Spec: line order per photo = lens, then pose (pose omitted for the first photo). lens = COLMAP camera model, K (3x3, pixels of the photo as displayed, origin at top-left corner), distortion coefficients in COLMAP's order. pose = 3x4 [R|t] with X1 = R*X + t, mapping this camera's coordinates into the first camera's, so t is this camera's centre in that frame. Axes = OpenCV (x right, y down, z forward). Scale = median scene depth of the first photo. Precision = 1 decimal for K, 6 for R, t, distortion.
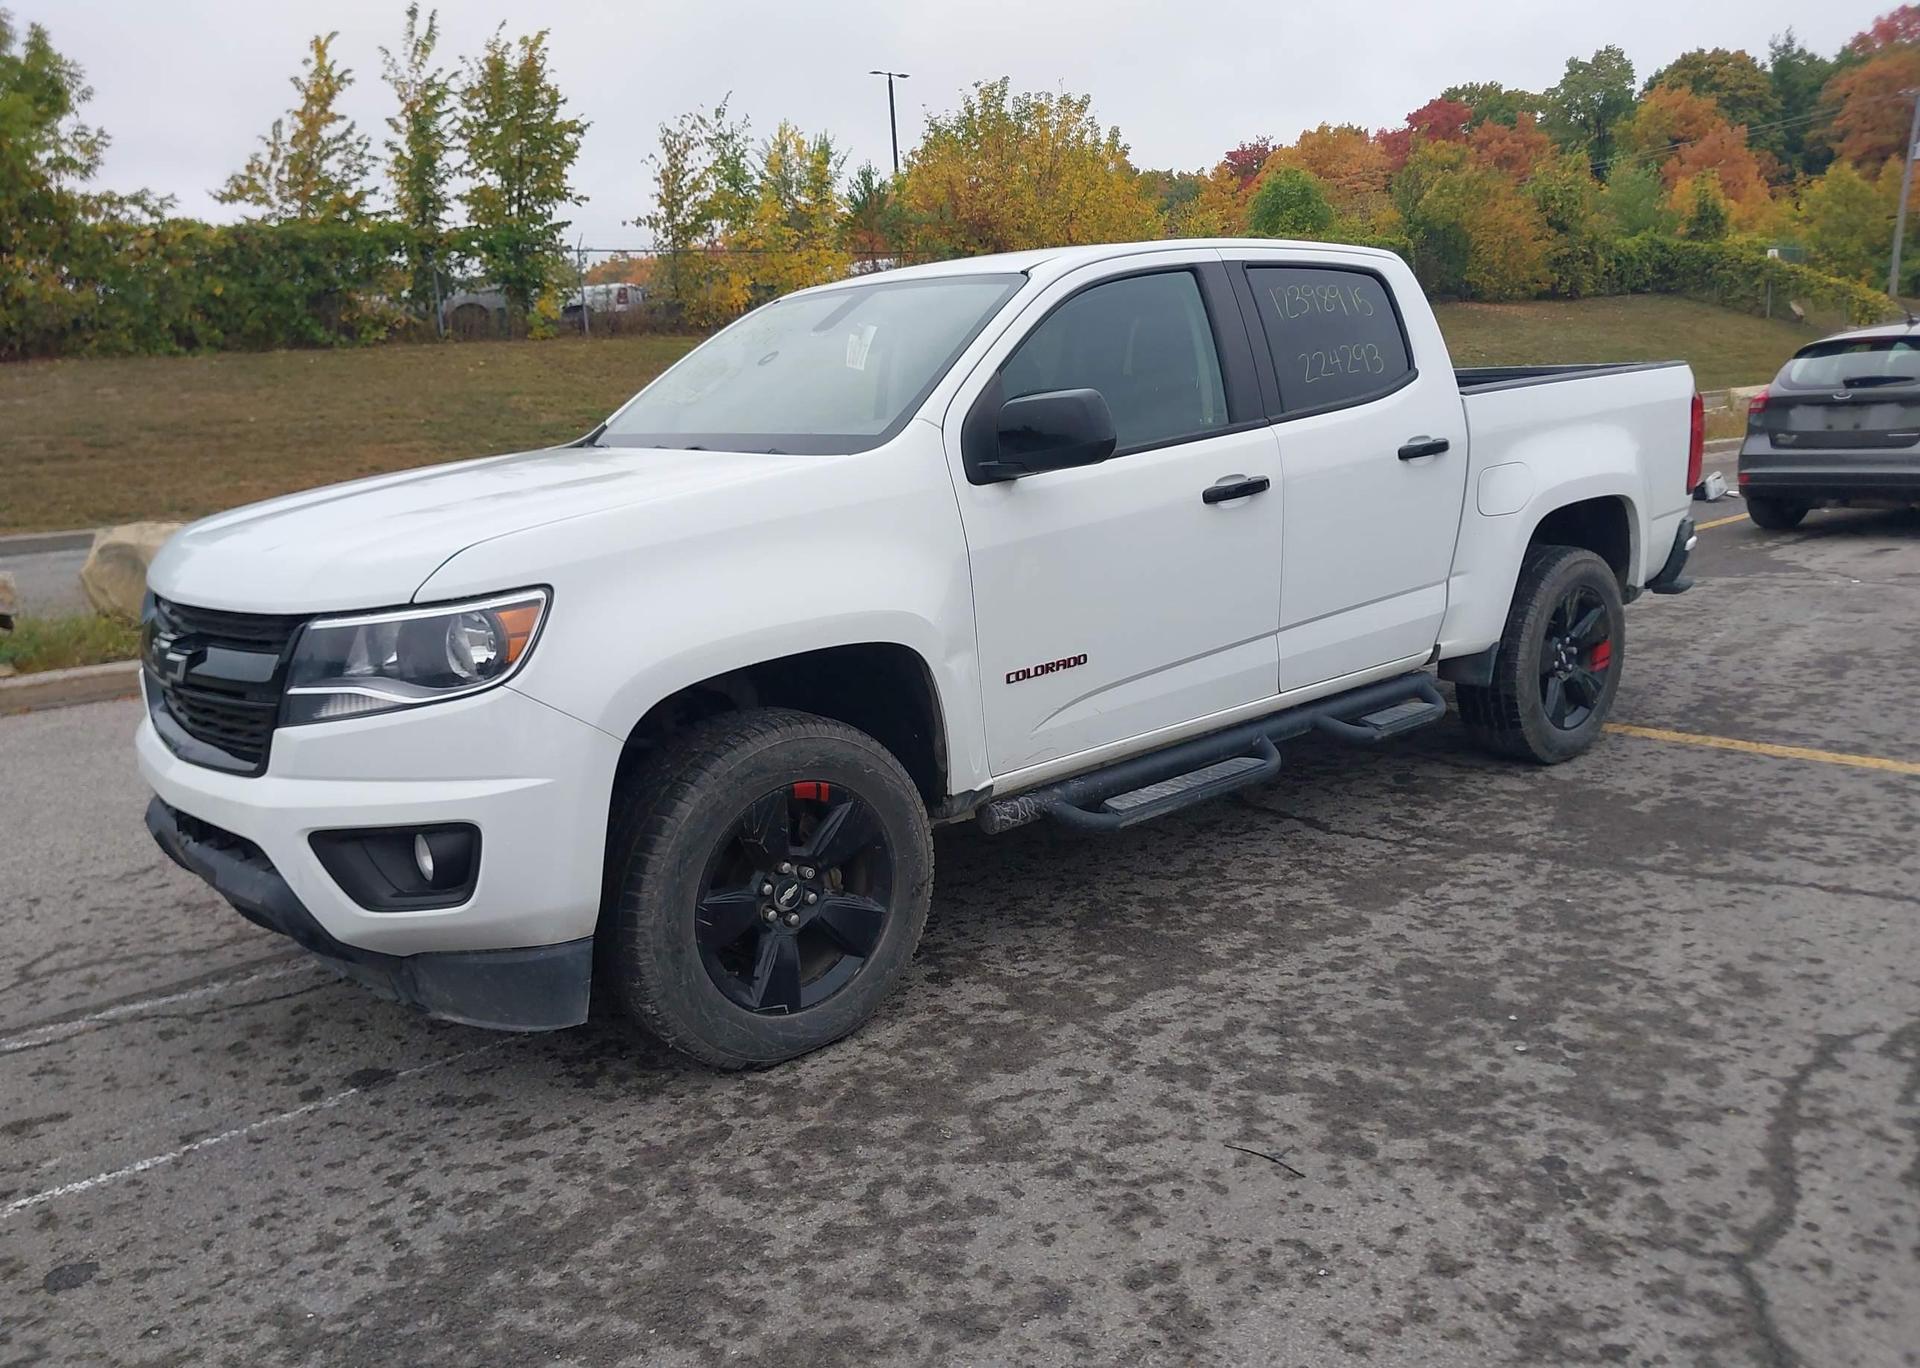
lens RADIAL K [[1495.3, 0, 976.0], [0, 1495.3, 716.0], [0, 0, 1]] dist [0.055422, -0.084697]
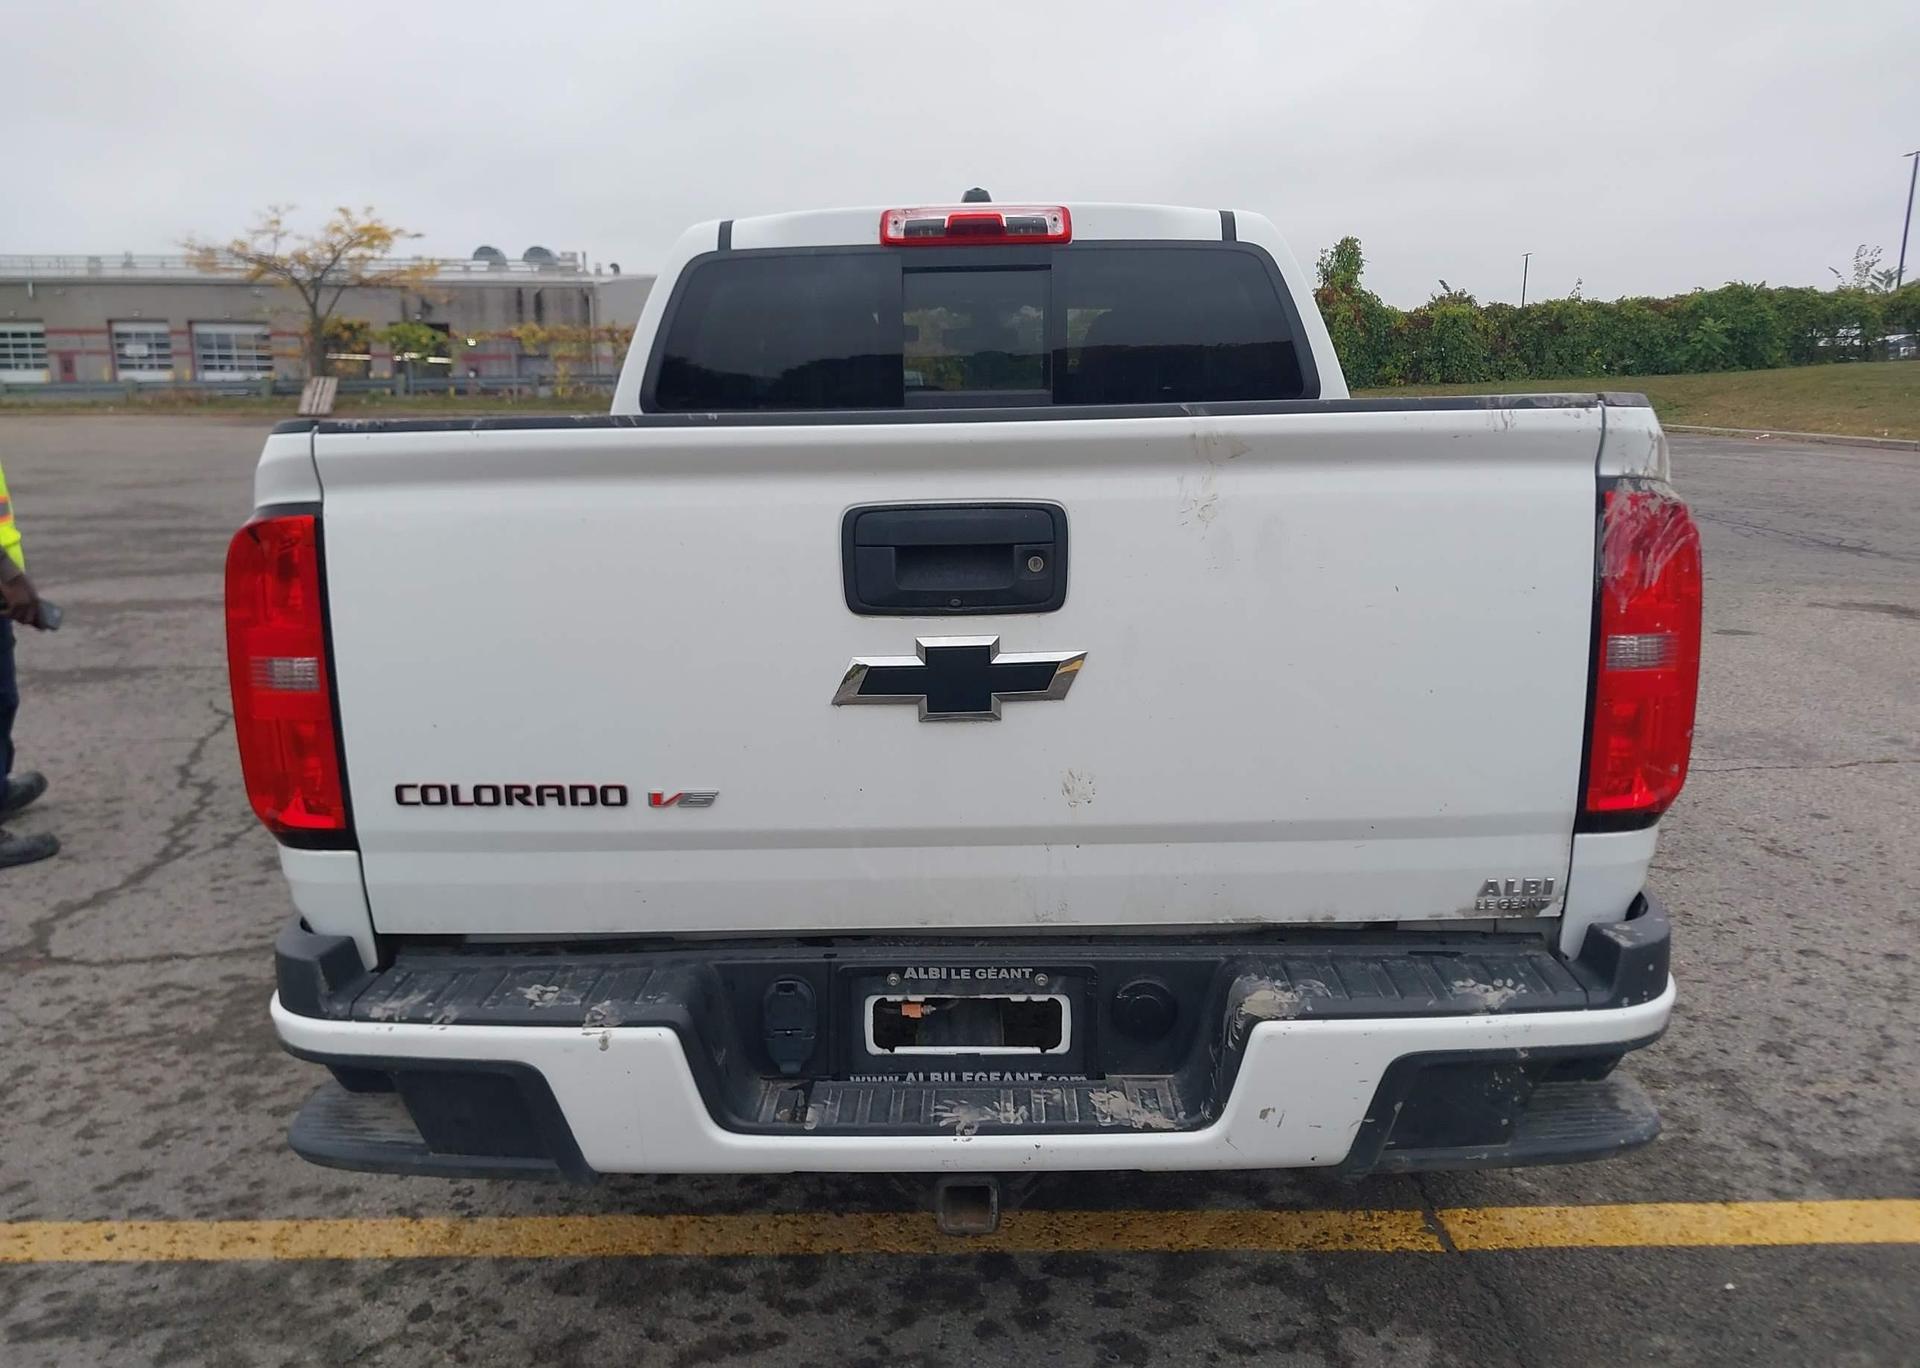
lens RADIAL K [[1506.6, 0, 966.0], [0, 1506.6, 725.8], [0, 0, 1]] dist [0.003817, -0.001356]
pose [[-0.670260, 0.215098, -0.710271, 0.124627], [-0.116565, 0.914682, 0.387000, -0.064160], [0.732915, 0.342183, -0.588002, 0.267519]]
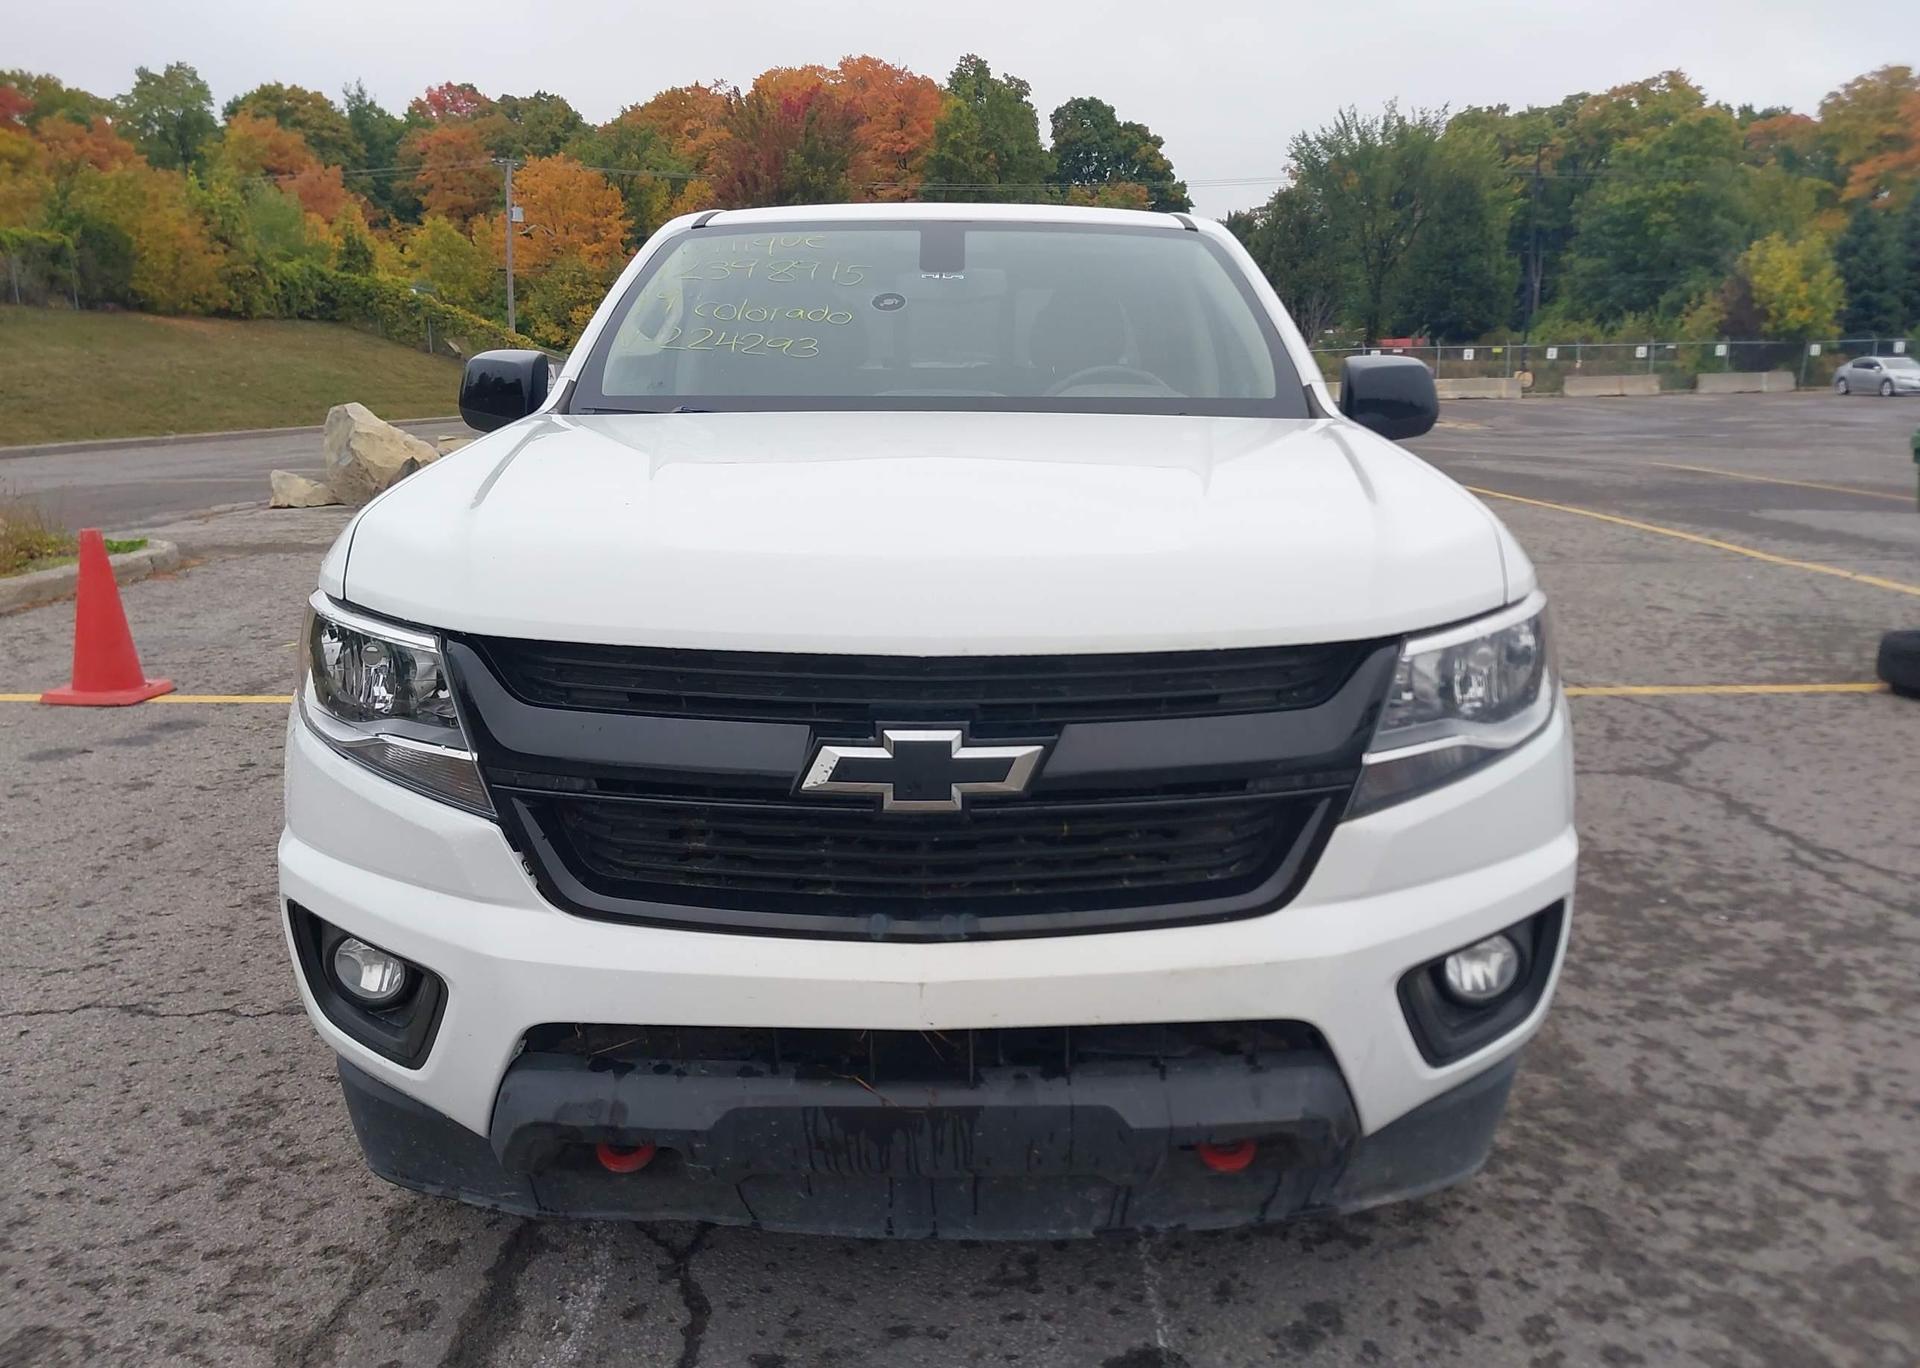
lens RADIAL K [[1477.4, 0, 992.9], [0, 1477.4, 687.4], [0, 0, 1]] dist [0.077497, -0.081168]
pose [[0.651170, -0.107236, 0.751317, -0.103637], [0.133721, 0.990691, 0.025506, -0.008637], [-0.747058, 0.083858, 0.659448, 0.069491]]
